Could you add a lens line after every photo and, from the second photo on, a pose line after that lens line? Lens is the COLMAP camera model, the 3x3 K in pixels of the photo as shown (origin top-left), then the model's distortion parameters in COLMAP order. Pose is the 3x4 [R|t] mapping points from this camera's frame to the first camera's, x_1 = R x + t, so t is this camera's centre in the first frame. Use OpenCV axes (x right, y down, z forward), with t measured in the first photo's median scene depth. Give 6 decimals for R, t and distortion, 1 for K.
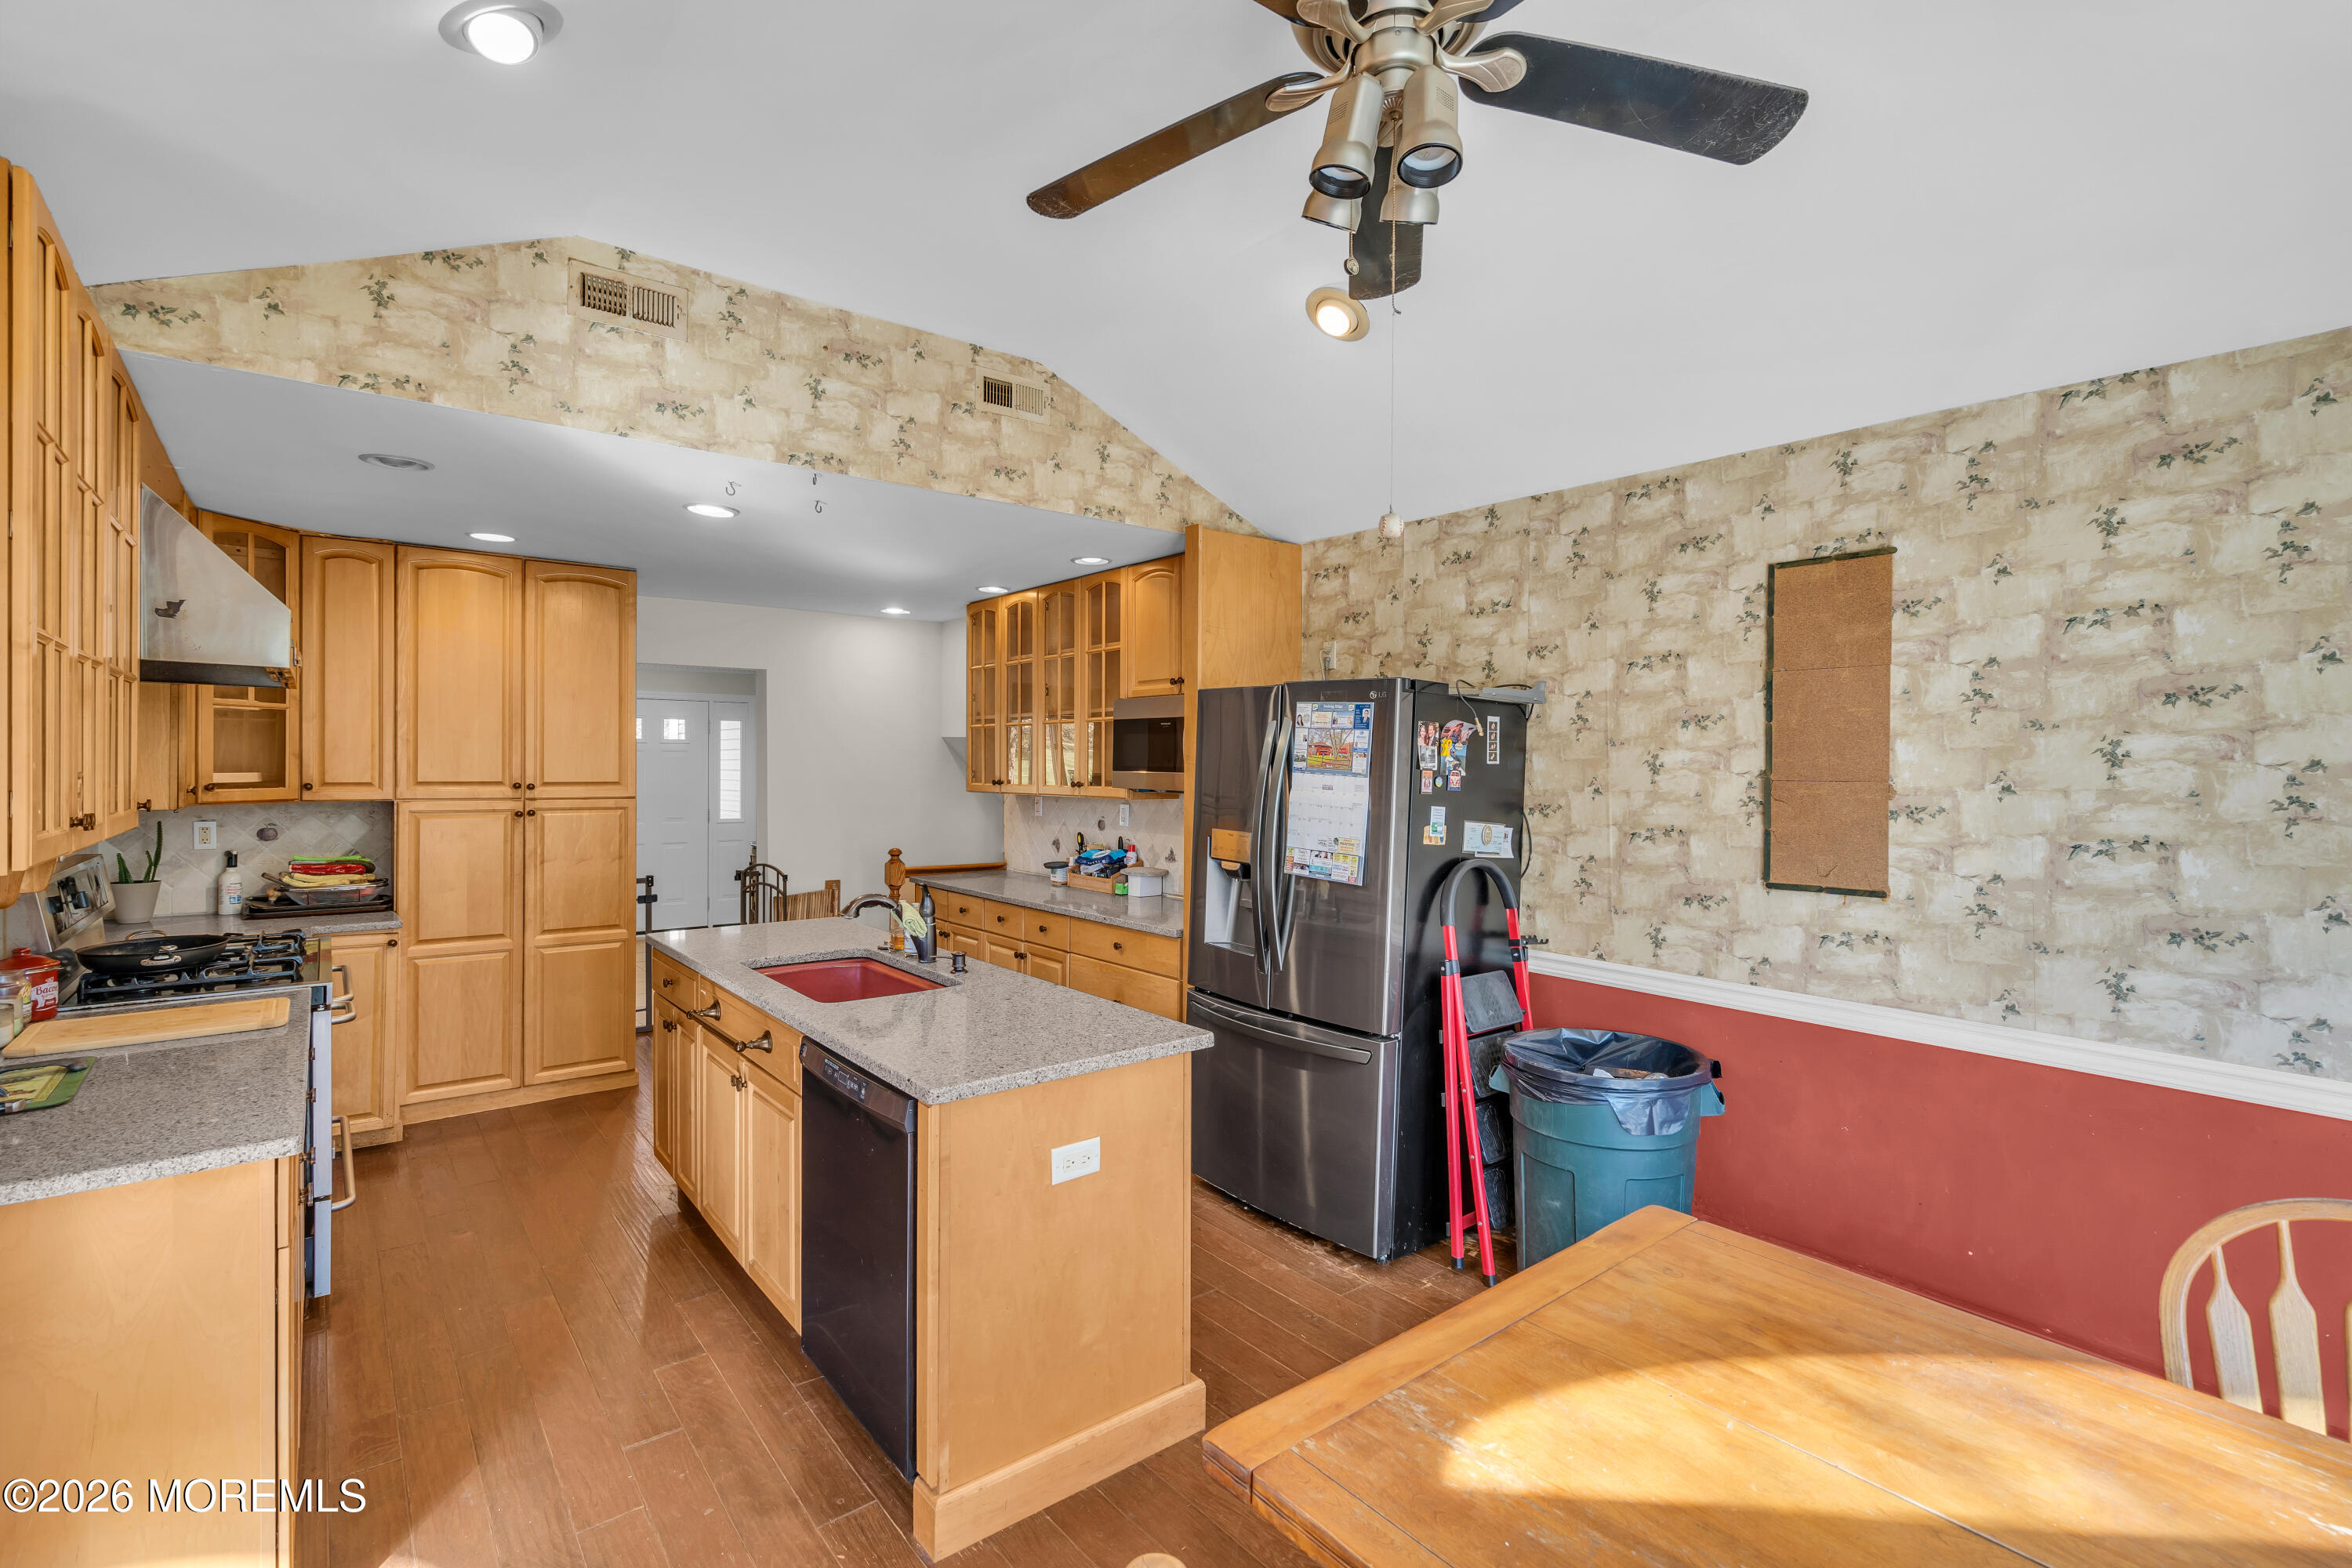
lens RADIAL K [[1071.7, 0, 1166.1], [0, 1071.7, 771.2], [0, 0, 1]] dist [-0.006350, 0.000634]
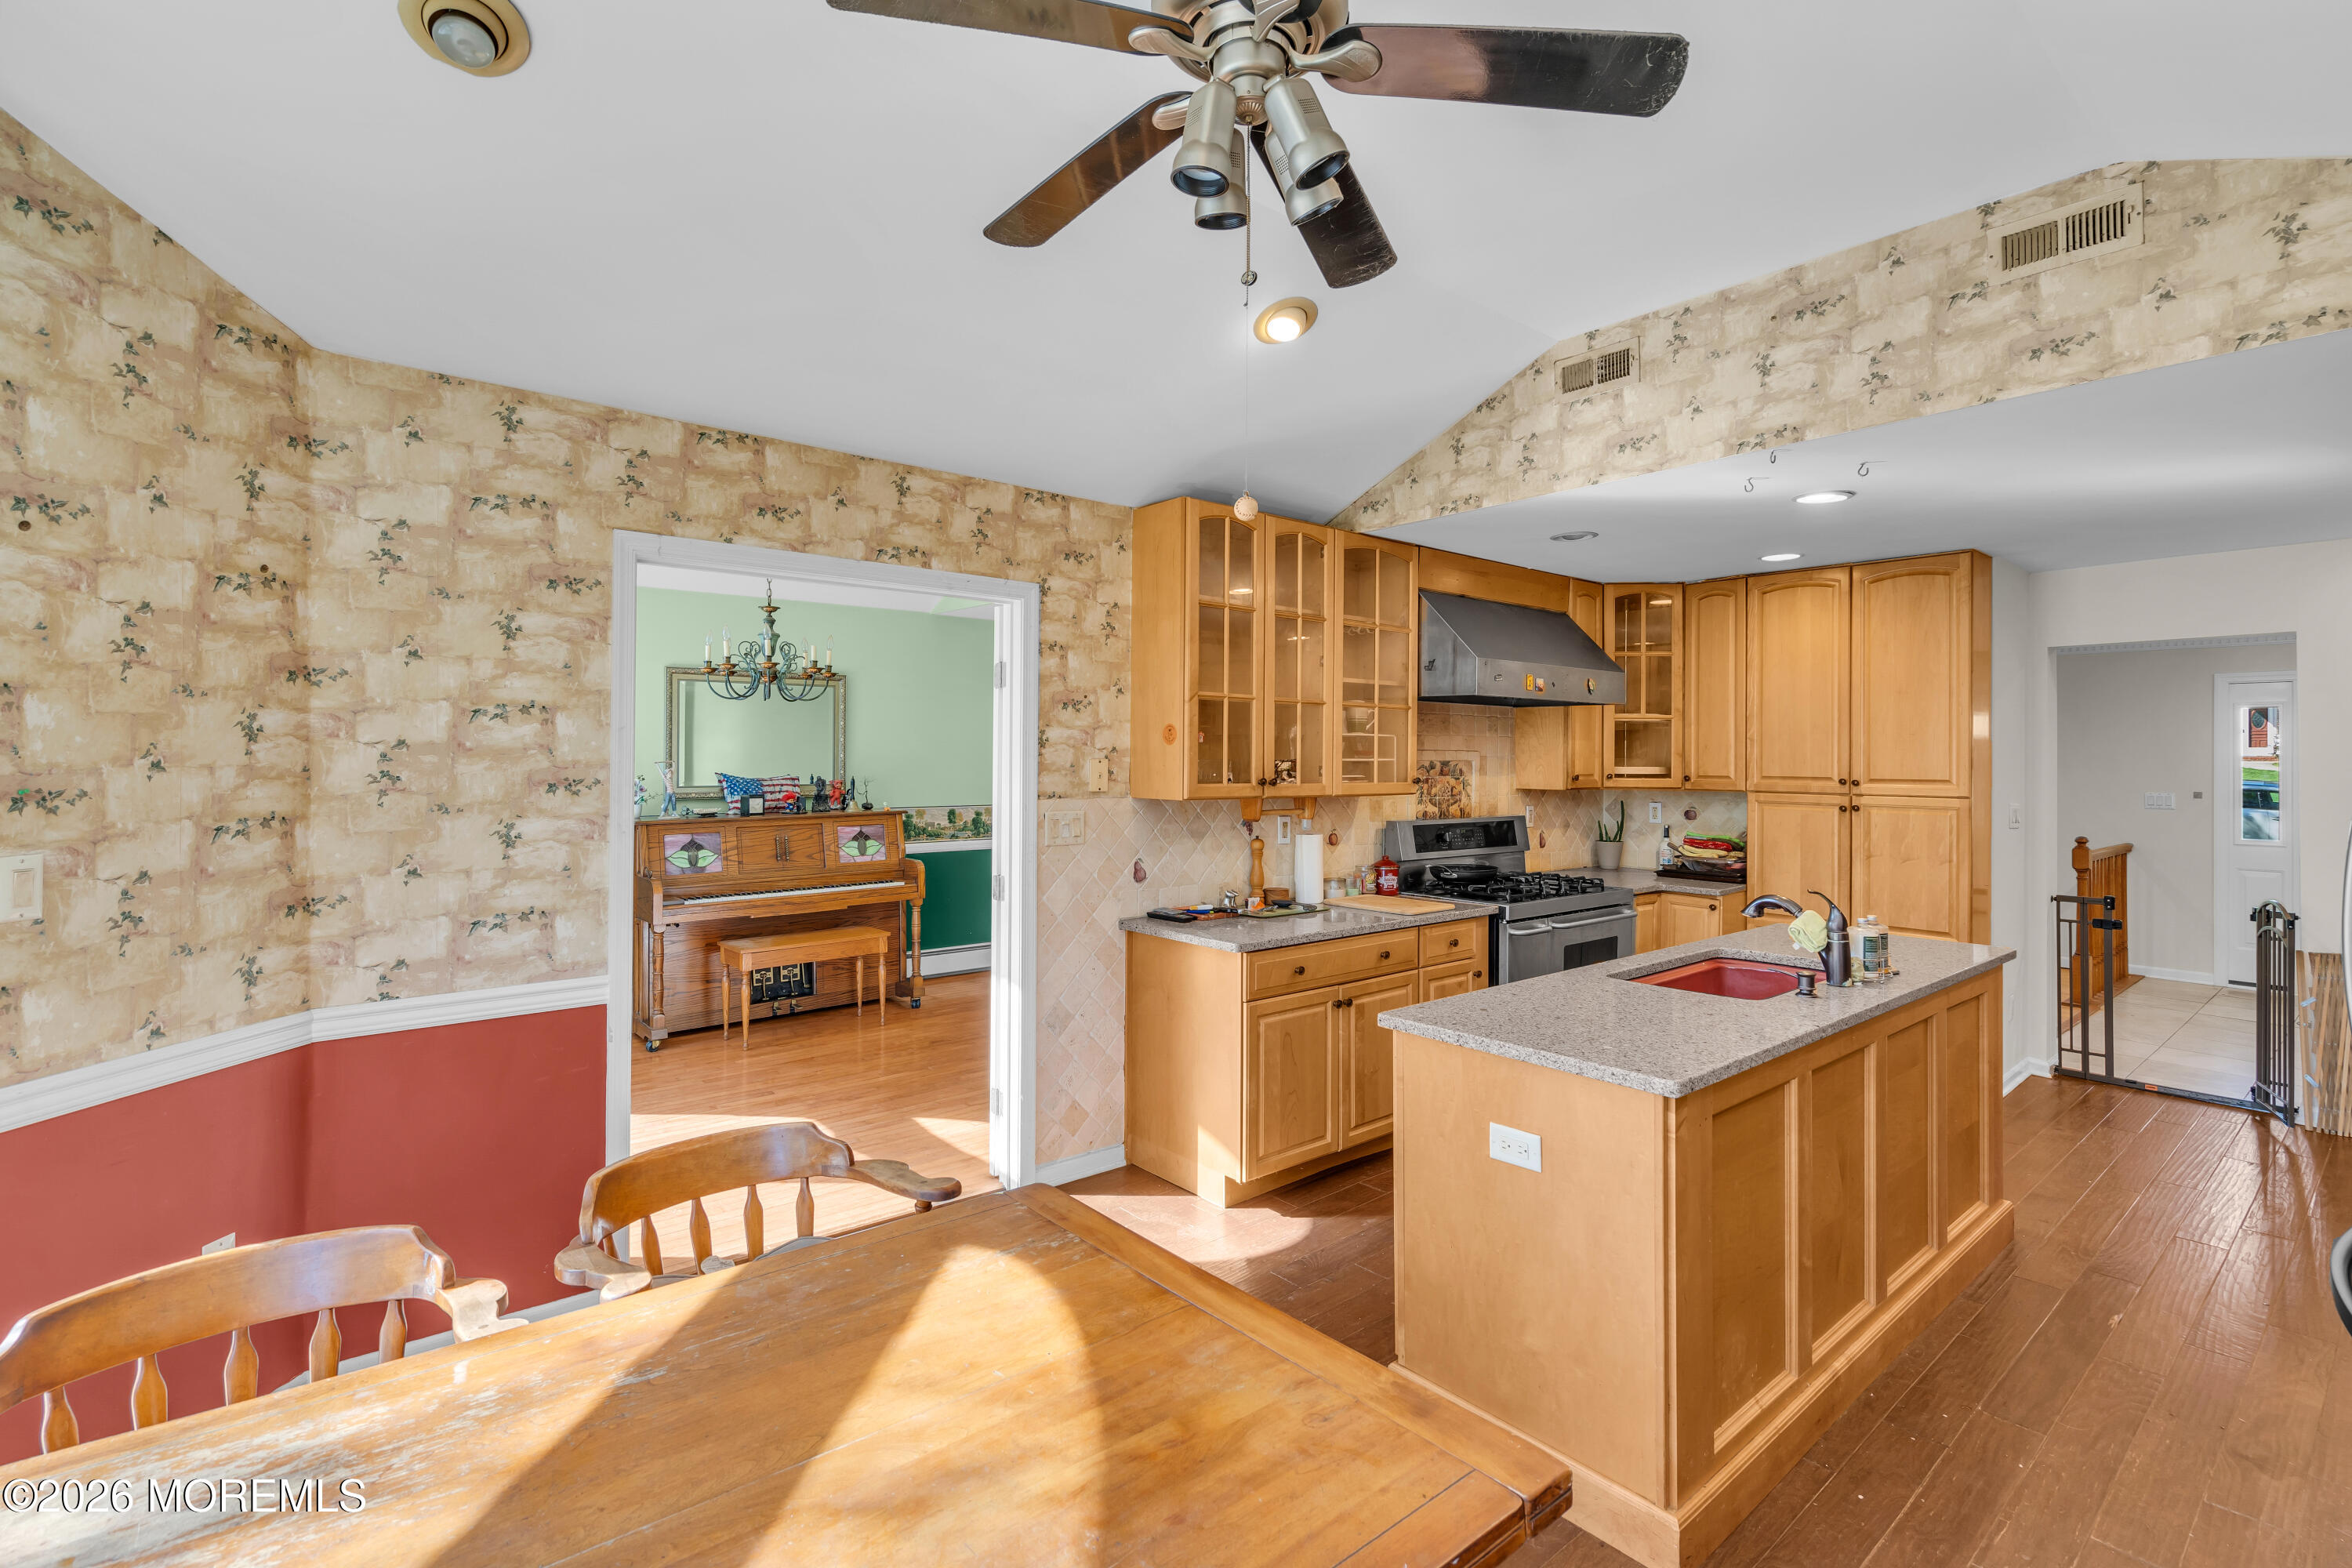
lens RADIAL K [[1071.7, 0, 1169.2], [0, 1071.7, 752.0], [0, 0, 1]] dist [-0.006350, 0.000634]
pose [[0.026895, -0.012893, -0.999555, 0.736855], [-0.012514, 0.999834, -0.013233, 0.011824], [0.999560, 0.012865, 0.026729, 0.530642]]
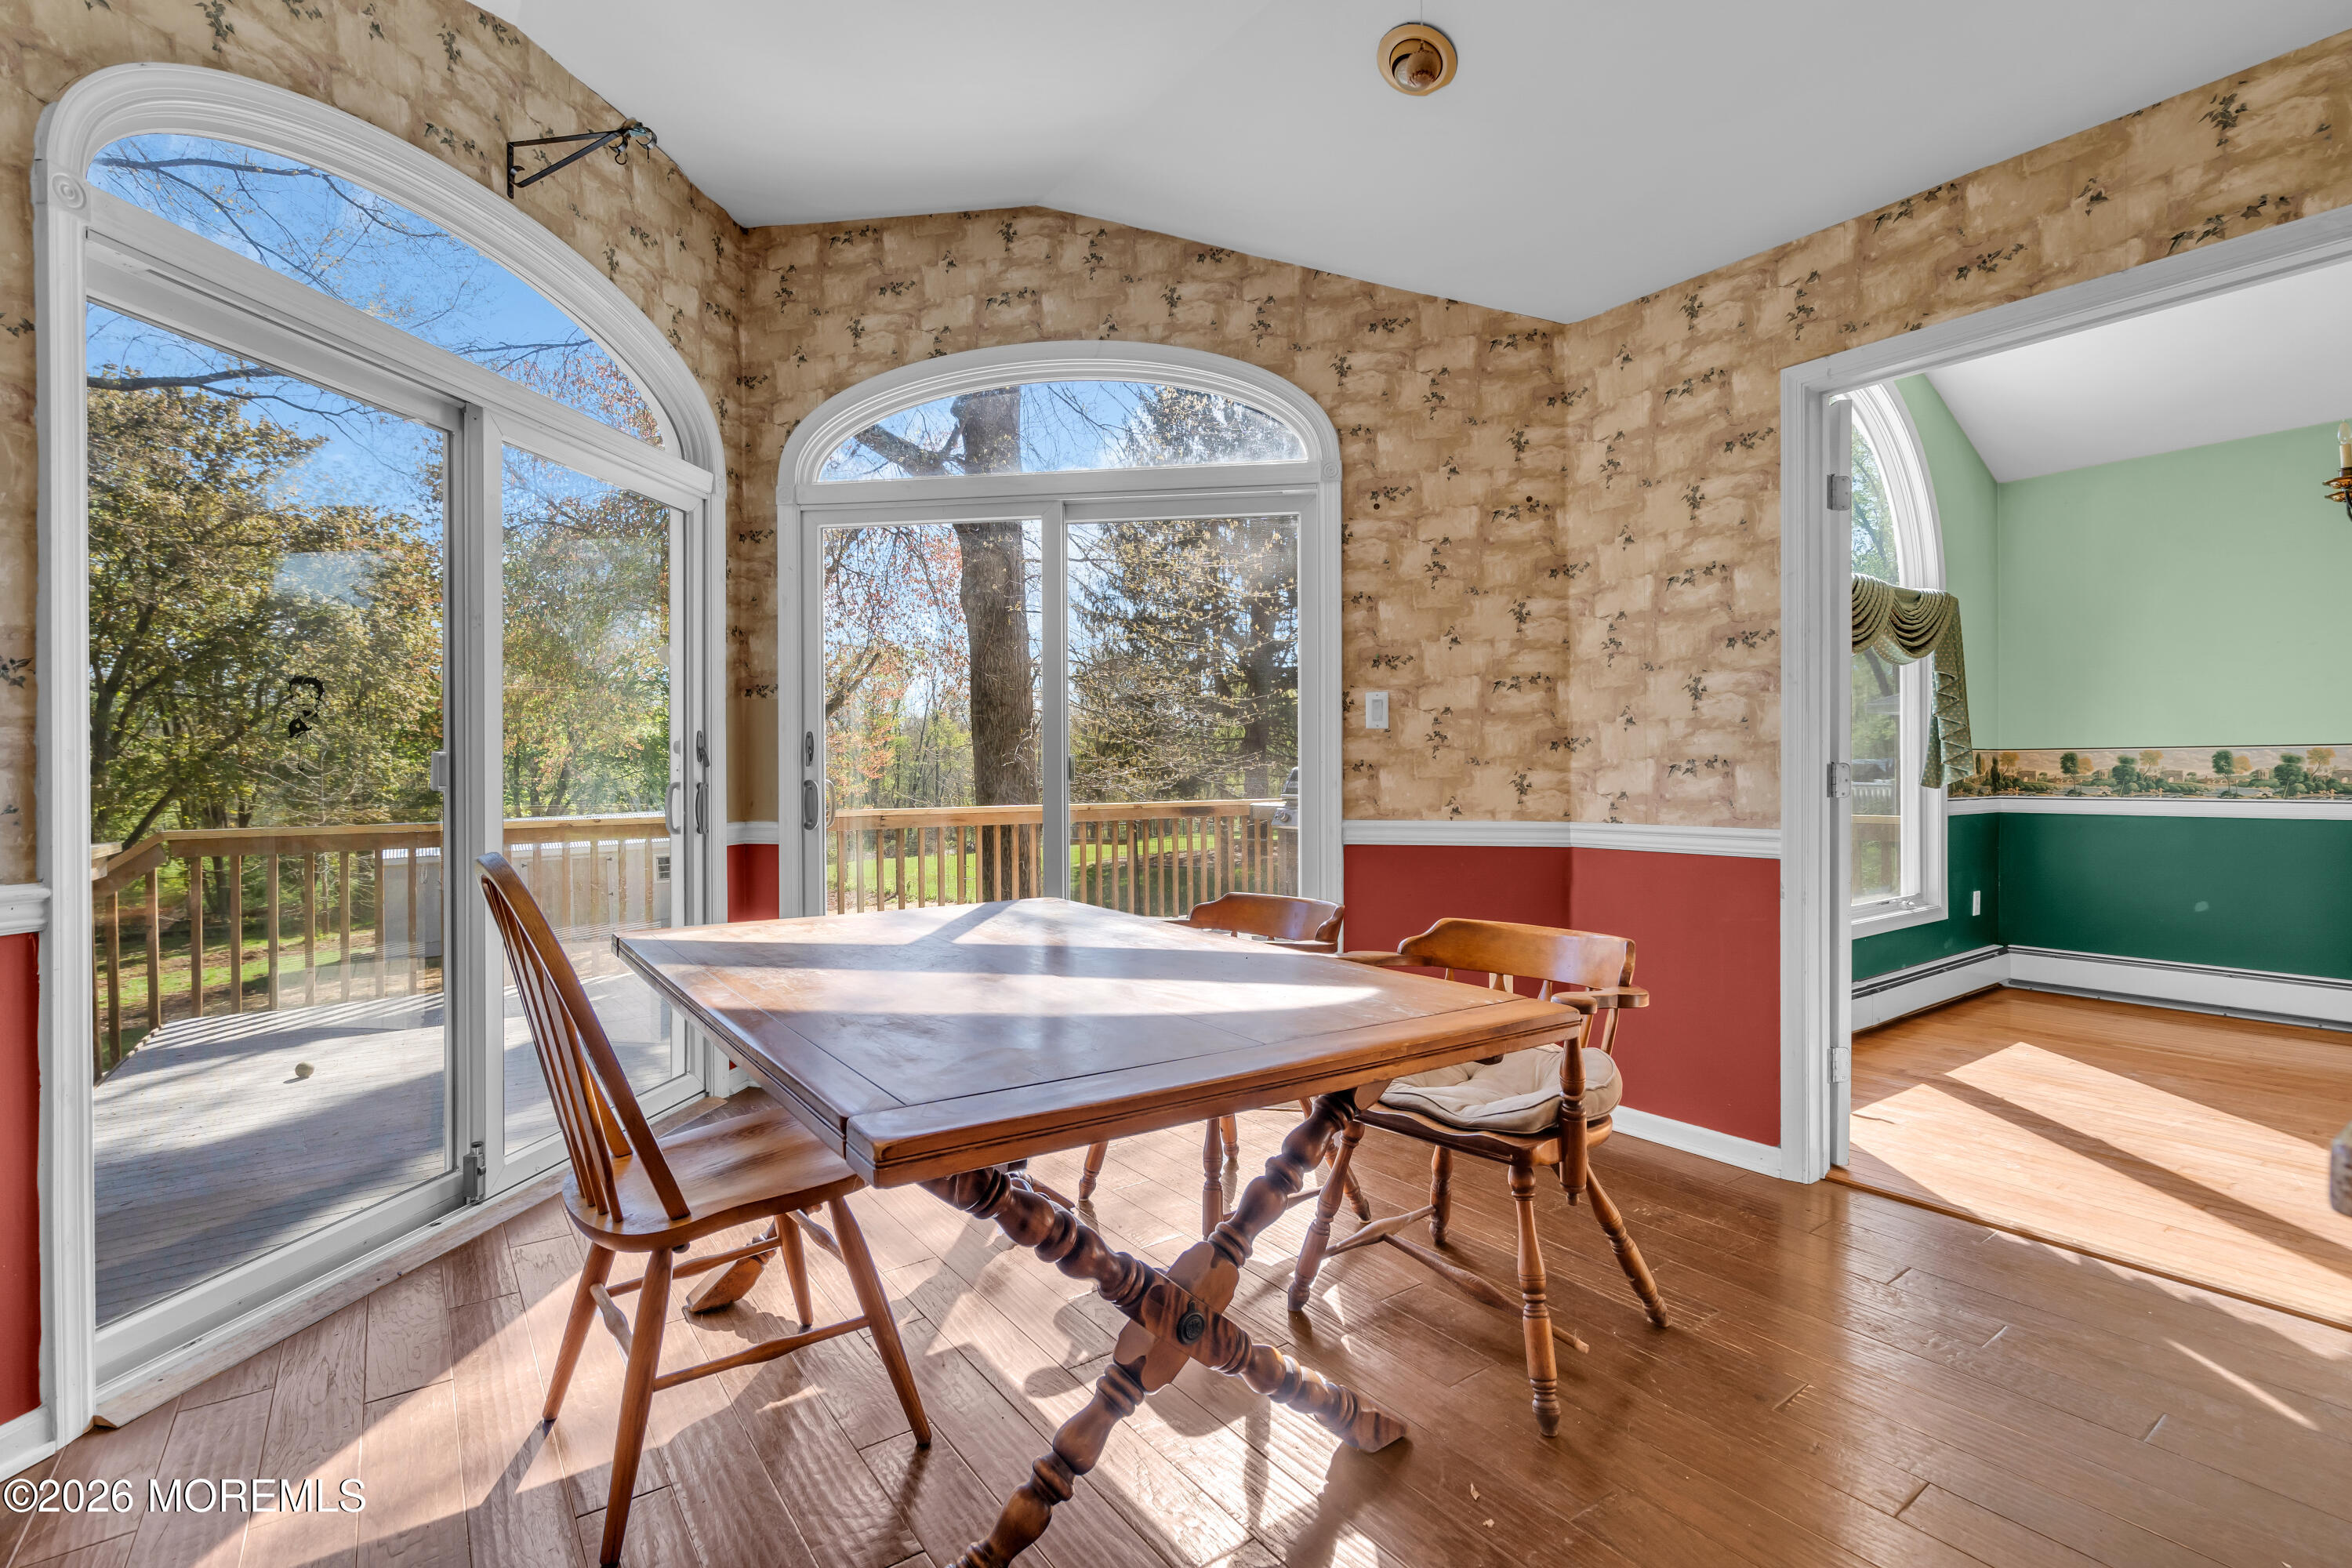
lens RADIAL K [[1071.7, 0, 1185.9], [0, 1071.7, 773.0], [0, 0, 1]] dist [-0.006350, 0.000634]
pose [[-0.999330, -0.002892, 0.036479, 0.208505], [-0.002459, 0.999926, 0.011906, 0.156804], [-0.036511, 0.011809, -0.999263, 1.045470]]
